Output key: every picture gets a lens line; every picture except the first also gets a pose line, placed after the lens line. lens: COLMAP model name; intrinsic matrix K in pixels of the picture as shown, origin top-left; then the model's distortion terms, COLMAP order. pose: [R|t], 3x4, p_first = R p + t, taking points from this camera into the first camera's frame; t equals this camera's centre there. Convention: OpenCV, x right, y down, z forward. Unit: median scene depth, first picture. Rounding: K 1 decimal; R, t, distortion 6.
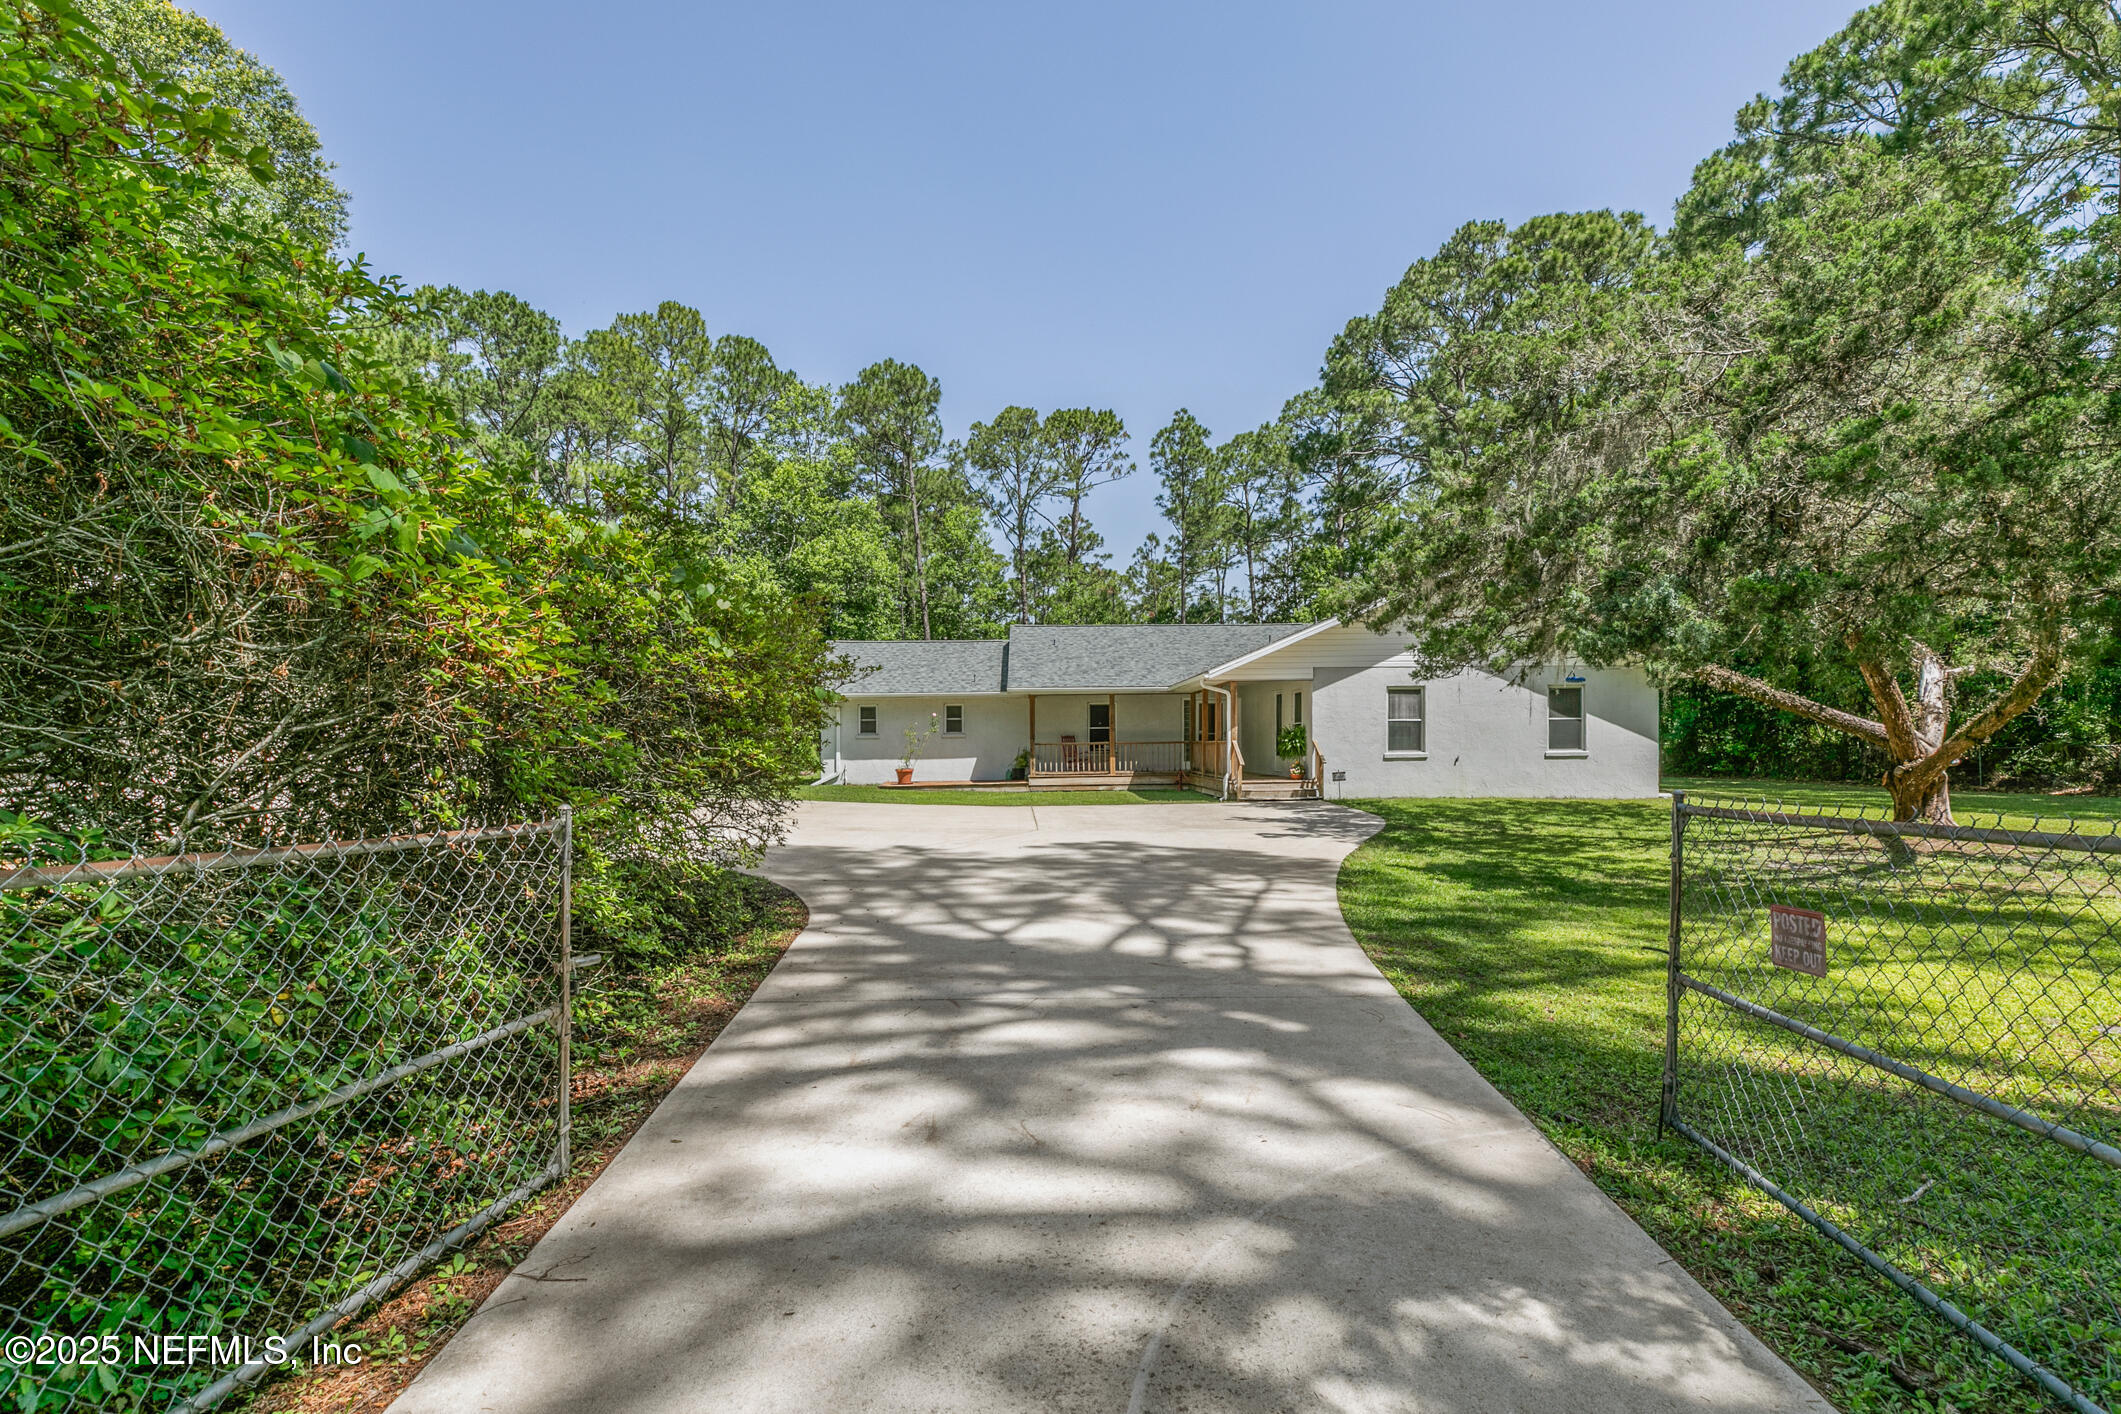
lens RADIAL K [[999.0, 0, 1081.8], [0, 999.0, 776.2], [0, 0, 1]] dist [0.008571, -0.000457]
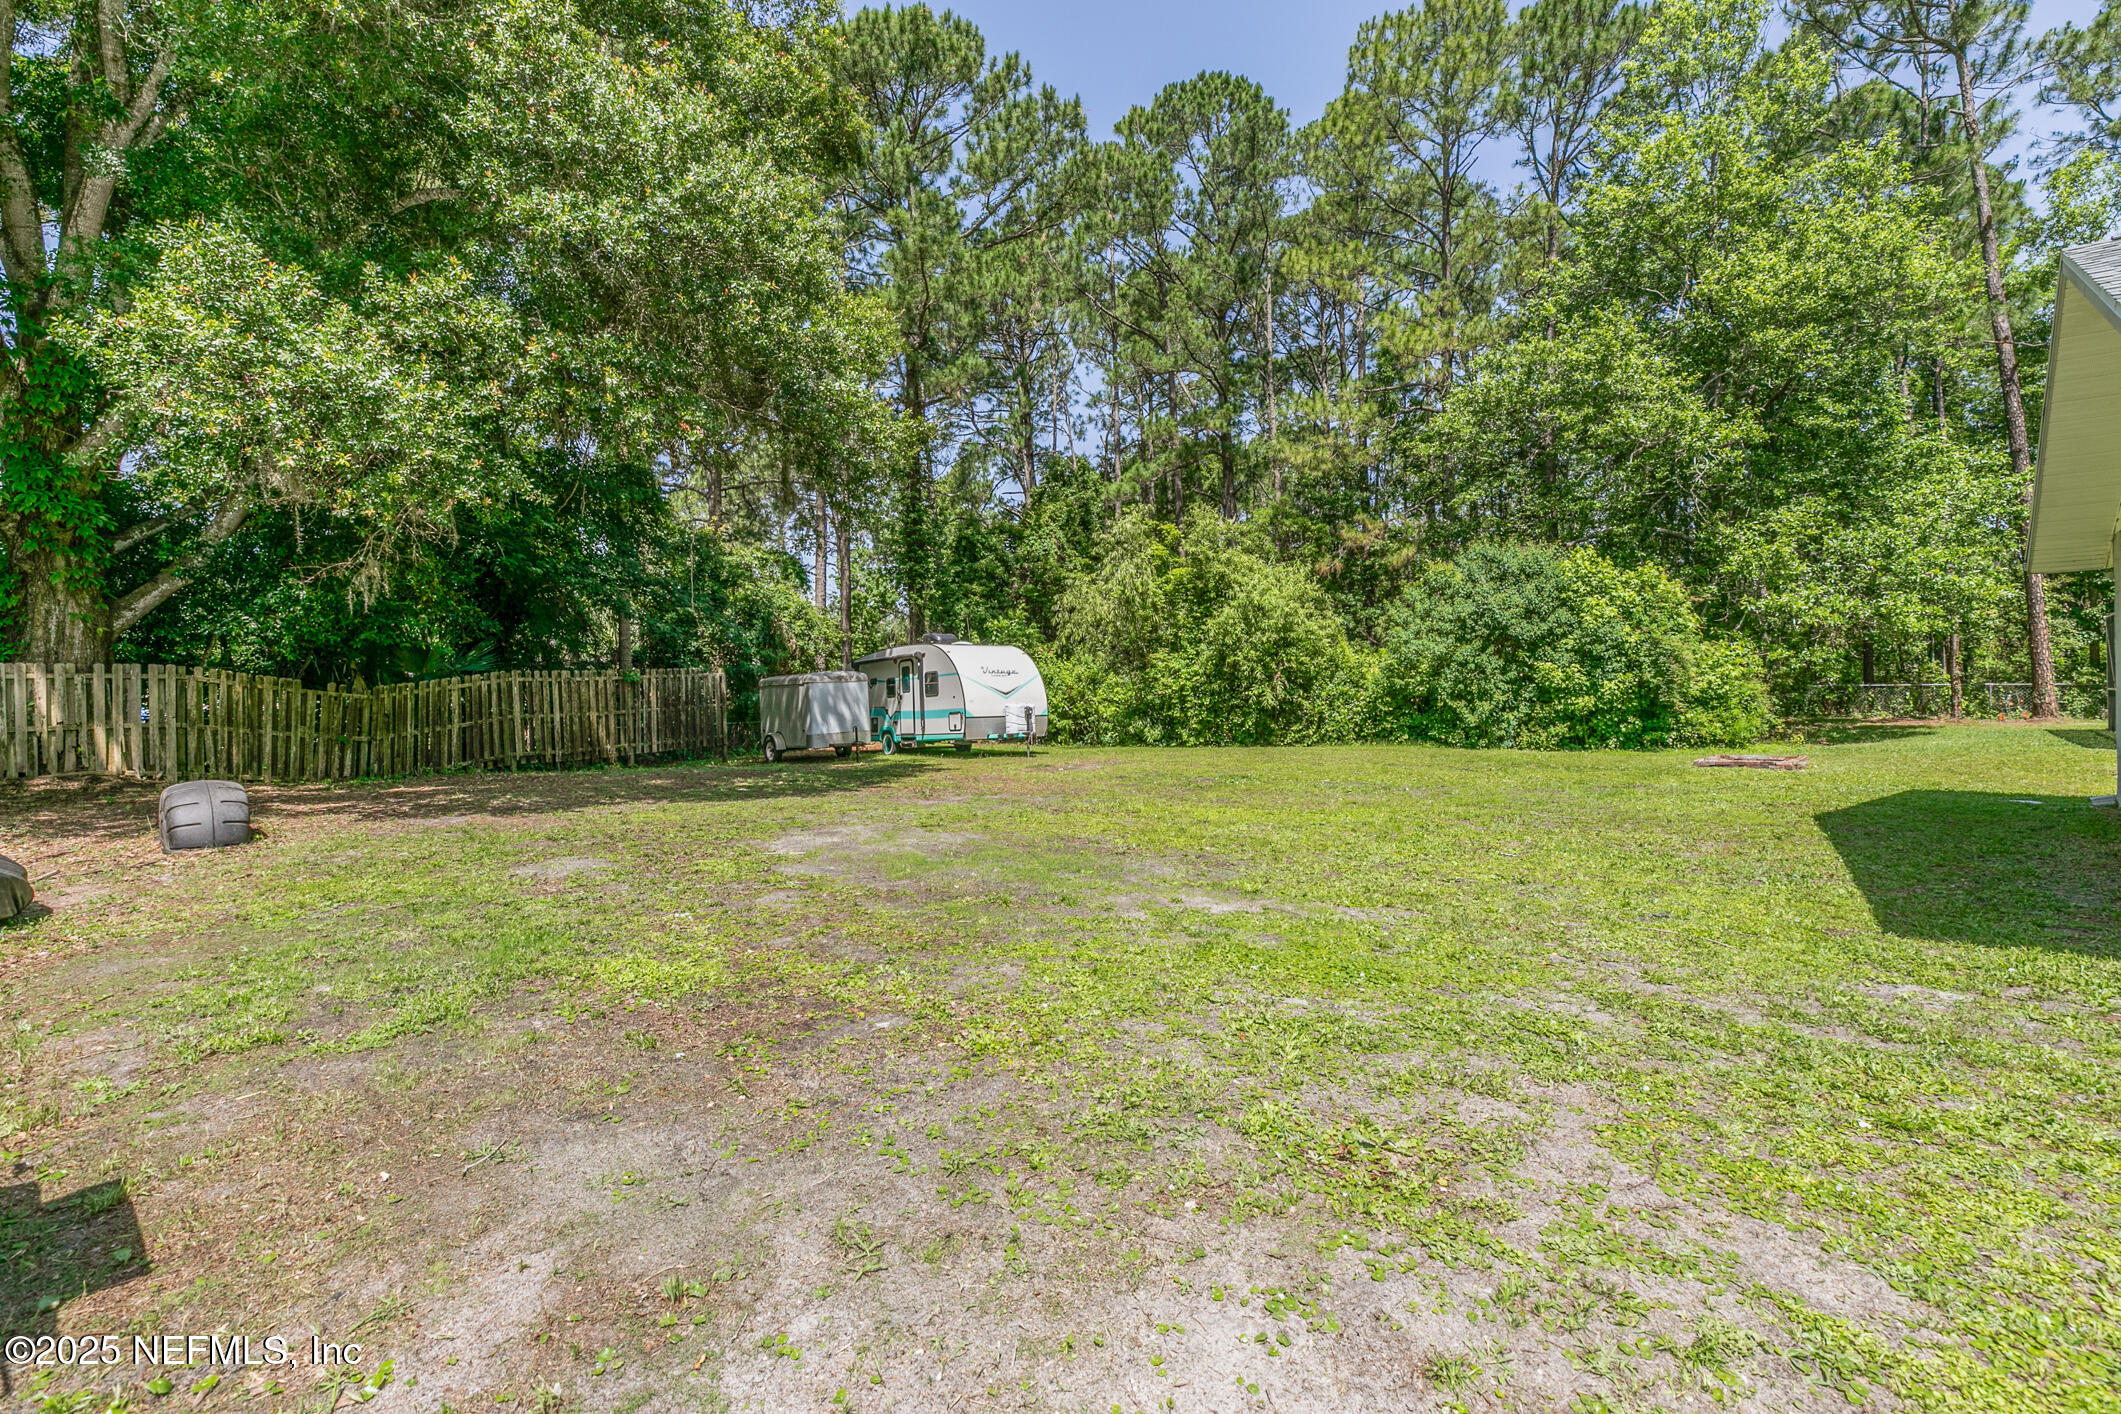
lens RADIAL K [[986.3, 0, 1036.5], [0, 986.3, 659.6], [0, 0, 1]] dist [0.016038, -0.004428]
pose [[0.693101, -0.031814, -0.720138, -0.204728], [-0.005067, 0.998786, -0.049001, -0.023660], [0.720823, 0.037612, 0.692098, 0.541068]]
